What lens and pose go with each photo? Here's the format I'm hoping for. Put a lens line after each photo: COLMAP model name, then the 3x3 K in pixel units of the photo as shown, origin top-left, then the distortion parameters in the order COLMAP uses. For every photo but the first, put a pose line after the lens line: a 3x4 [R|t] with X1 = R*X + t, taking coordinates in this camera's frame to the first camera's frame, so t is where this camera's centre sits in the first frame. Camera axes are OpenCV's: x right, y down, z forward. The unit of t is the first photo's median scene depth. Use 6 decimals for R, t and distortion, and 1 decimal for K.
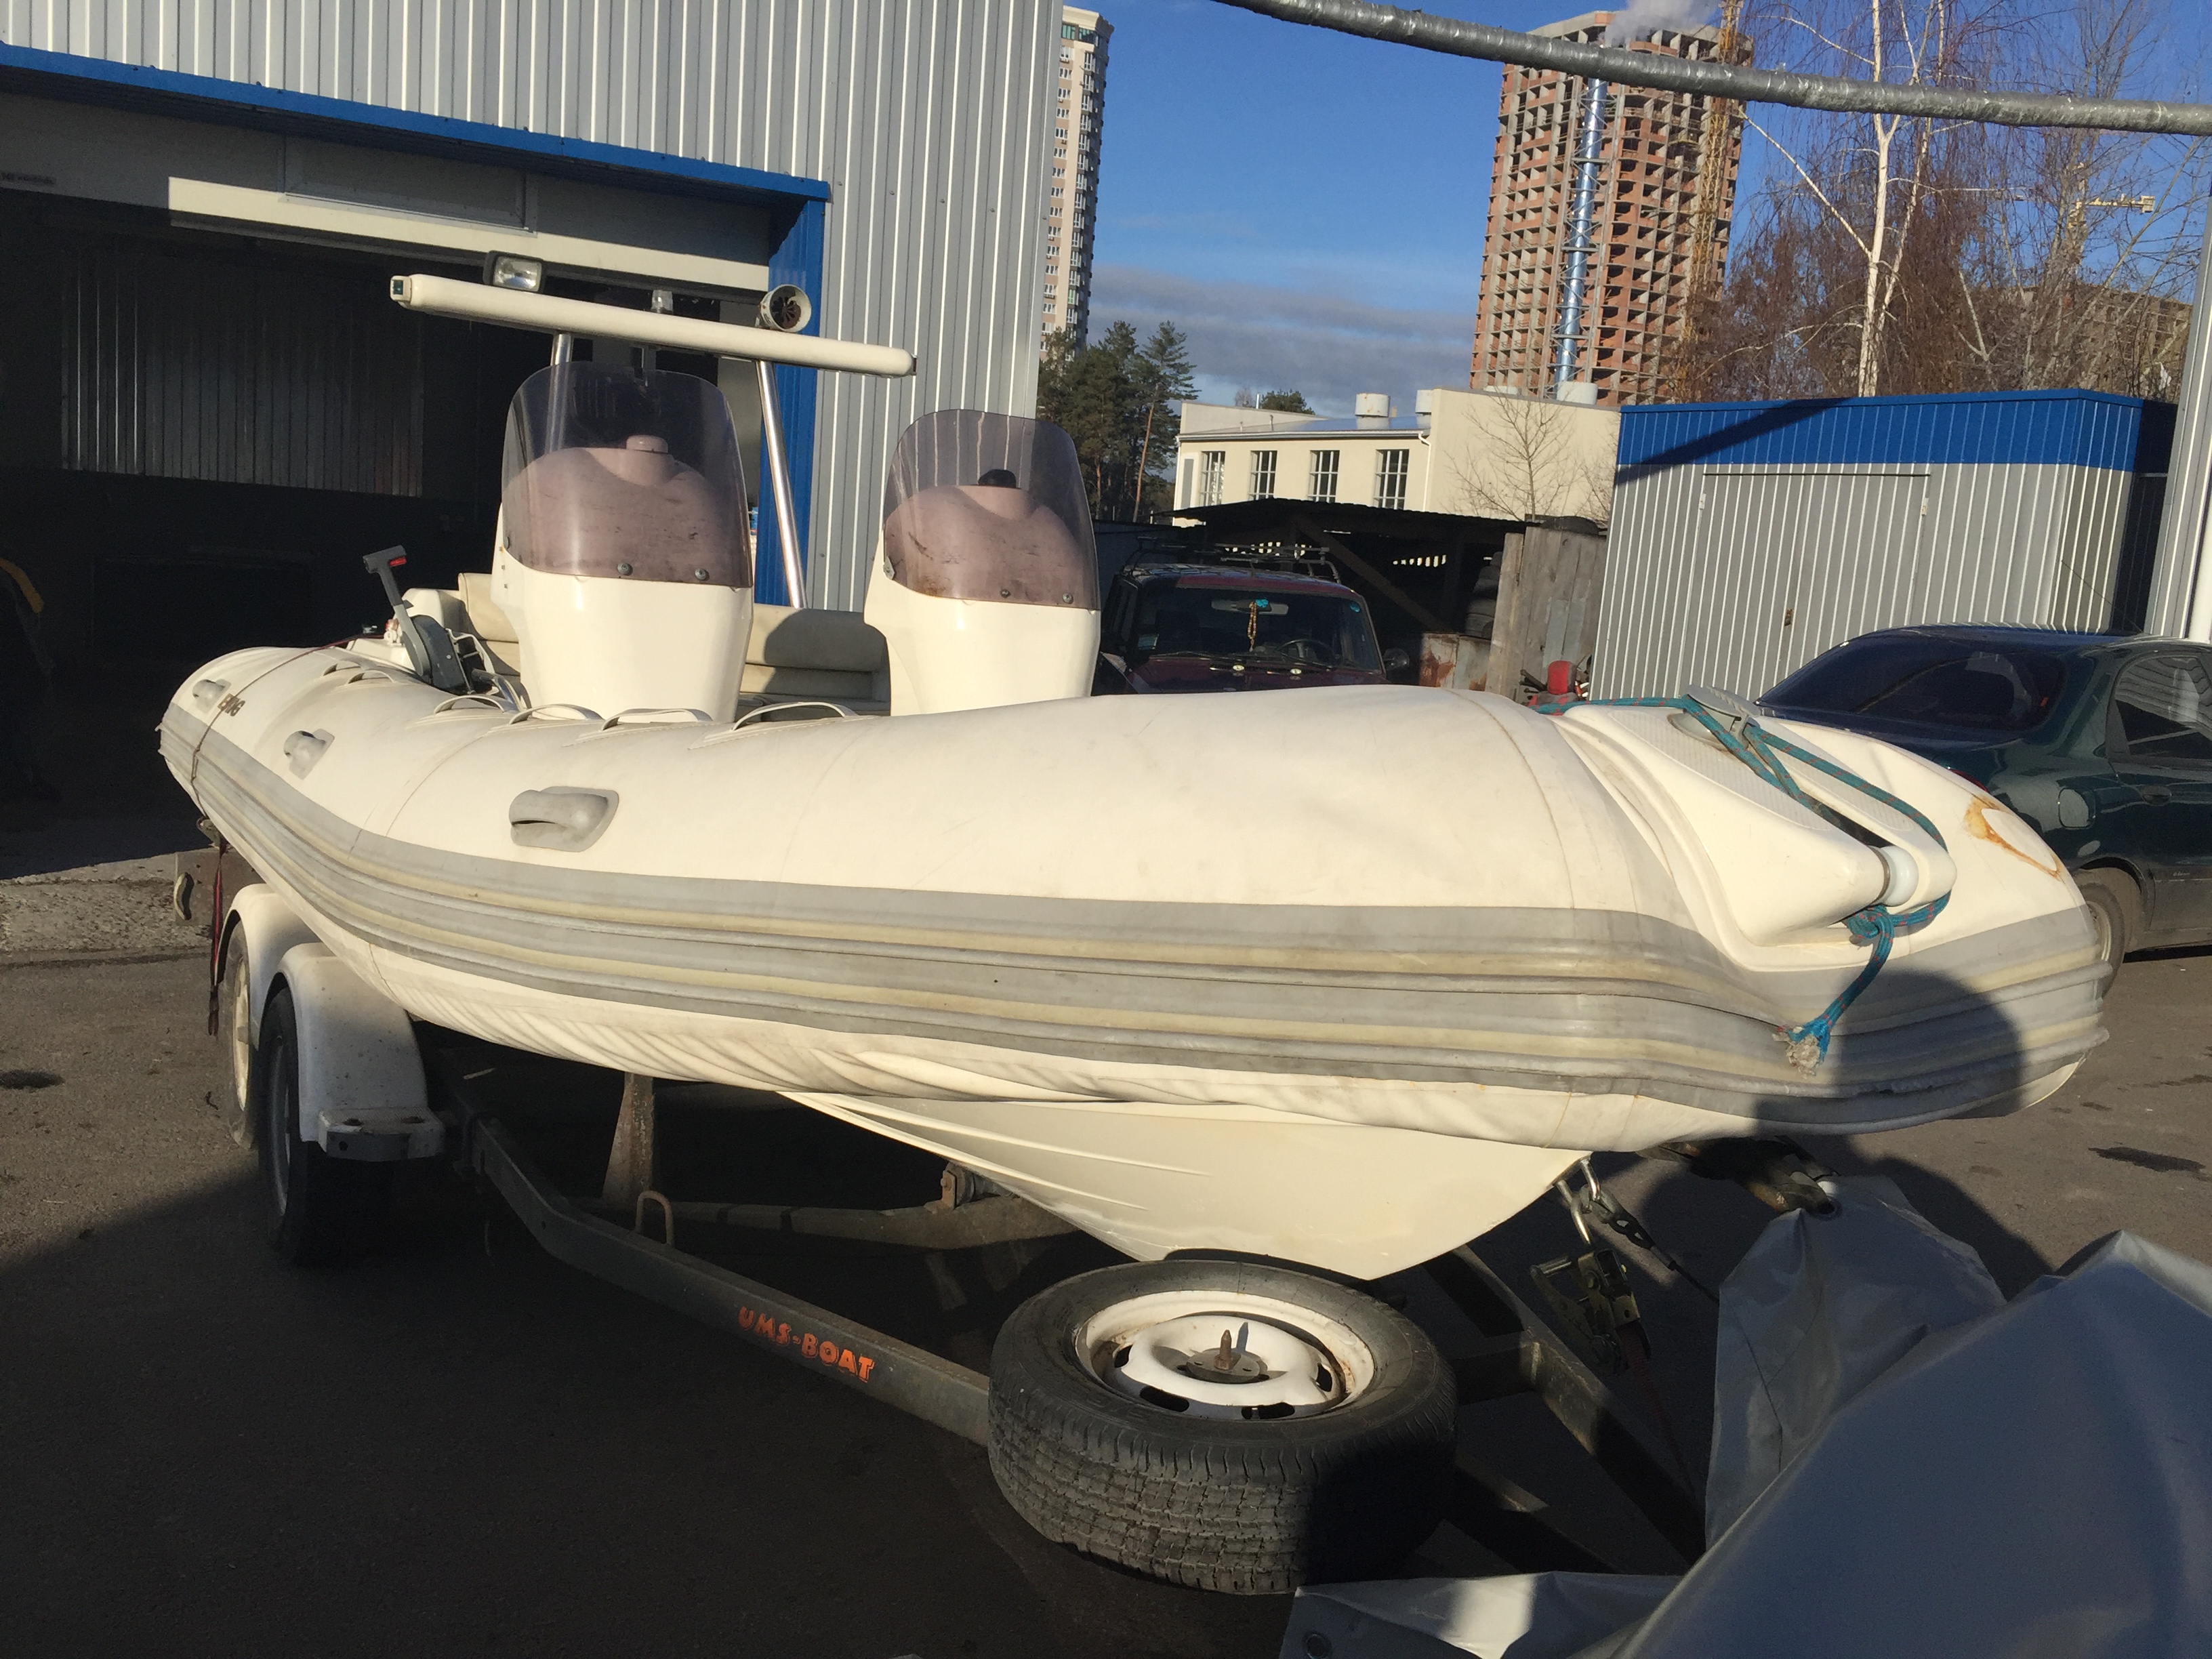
lens RADIAL K [[1921.0, 0, 1110.5], [0, 1921.0, 845.6], [0, 0, 1]] dist [0.086647, -0.134387]
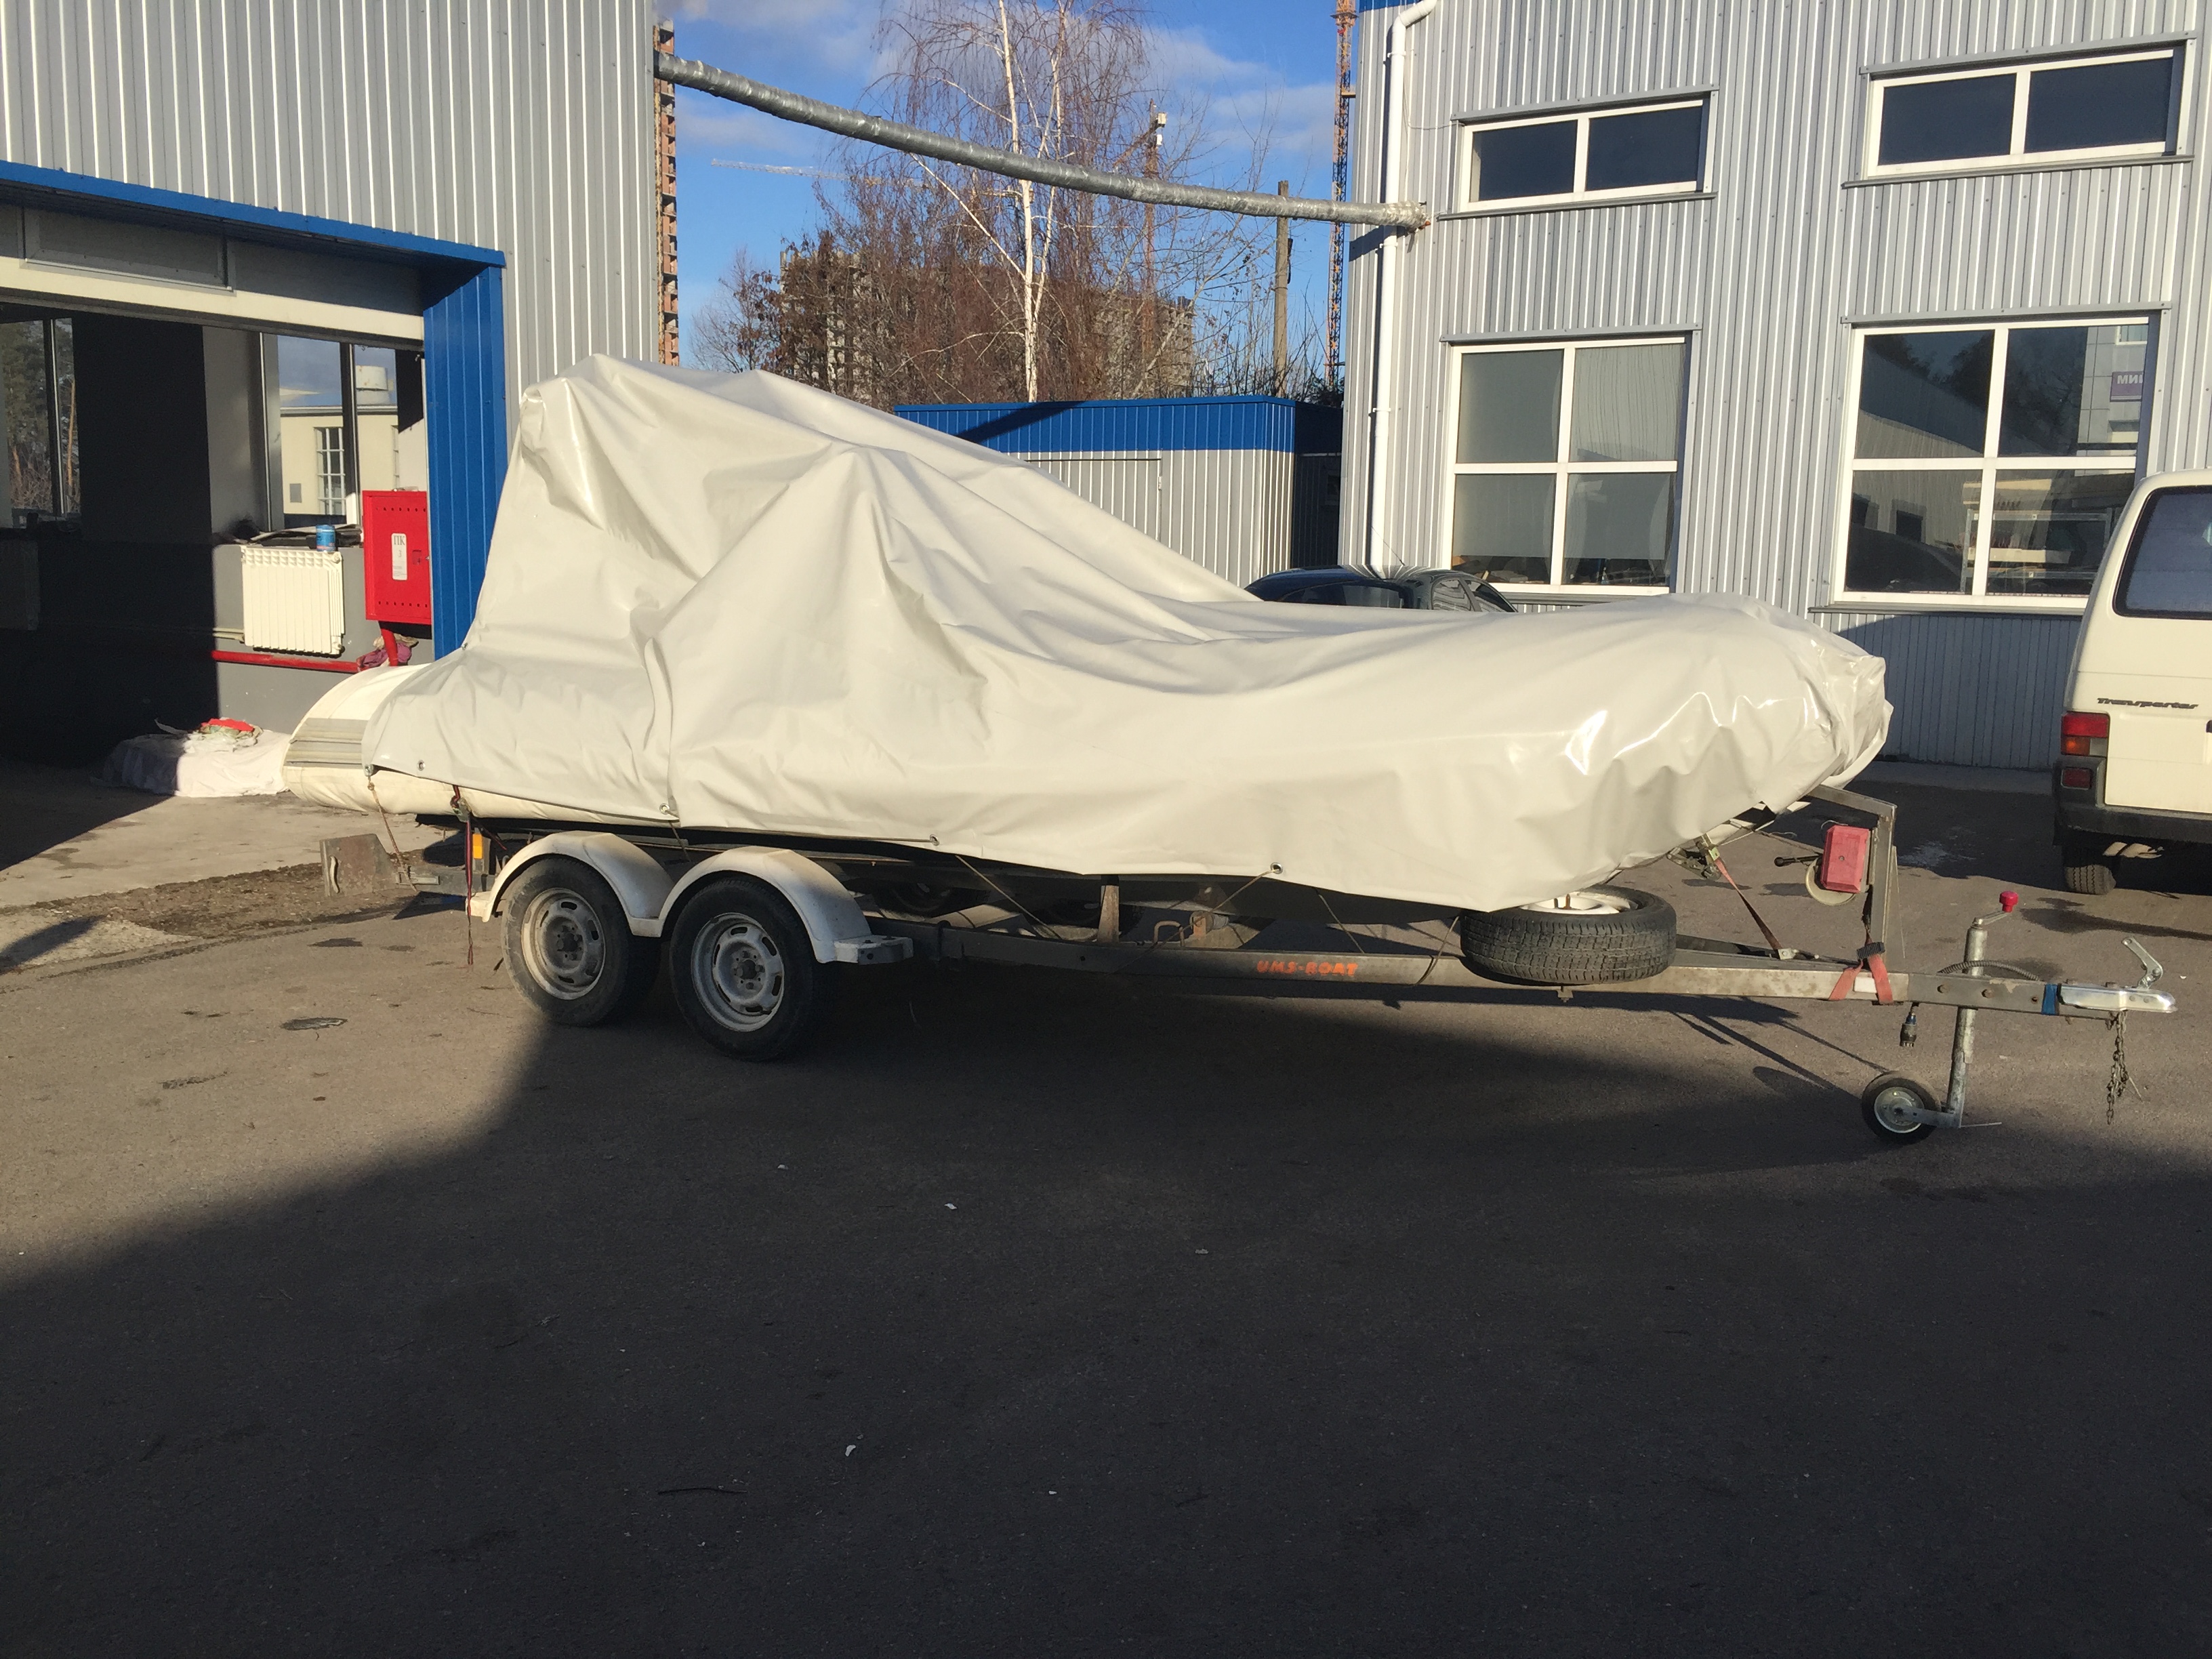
lens RADIAL K [[1921.0, 0, 1118.4], [0, 1921.0, 837.0], [0, 0, 1]] dist [0.086647, -0.134387]
pose [[0.863303, -0.129192, 0.487869, -0.299691], [0.122807, 0.991400, 0.045221, 0.003790], [-0.489516, 0.020874, 0.871744, -0.143387]]
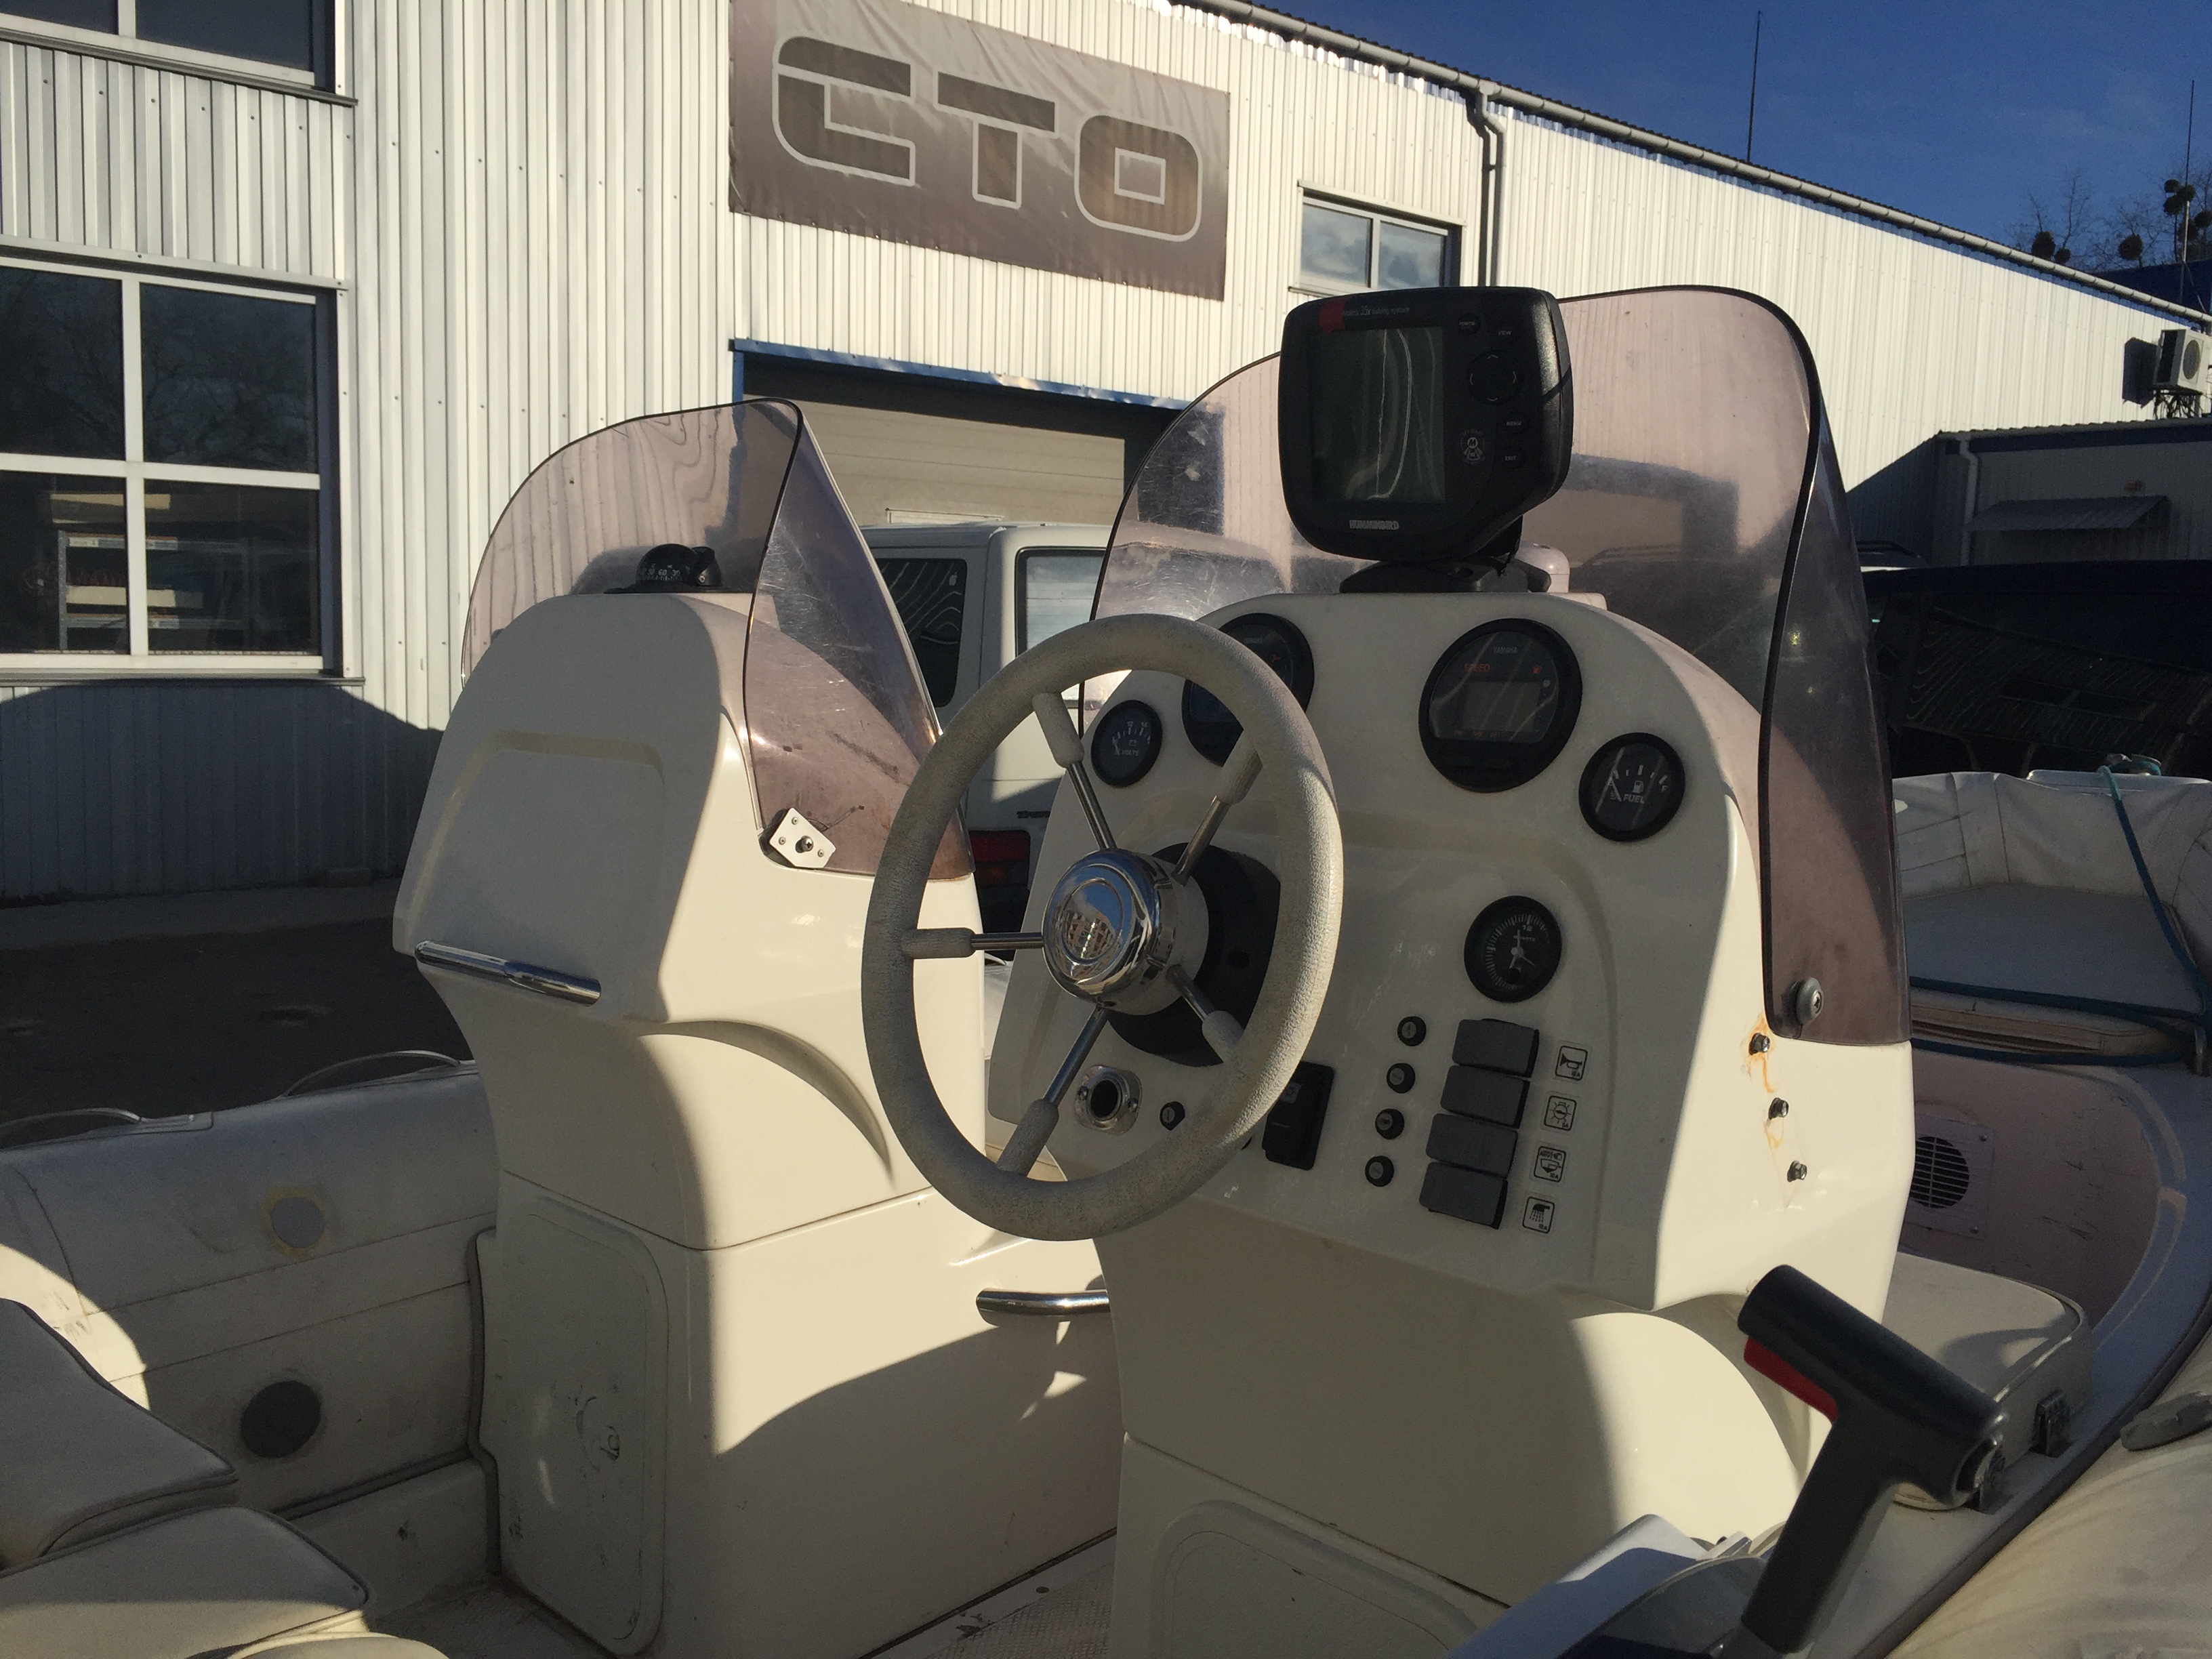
lens RADIAL K [[1921.0, 0, 1107.5], [0, 1921.0, 822.3], [0, 0, 1]] dist [0.086647, -0.134387]
pose [[-0.257643, -0.183817, 0.948594, -0.177252], [0.109673, 0.969830, 0.217719, -0.085382], [-0.959996, 0.160129, -0.229711, 0.397452]]
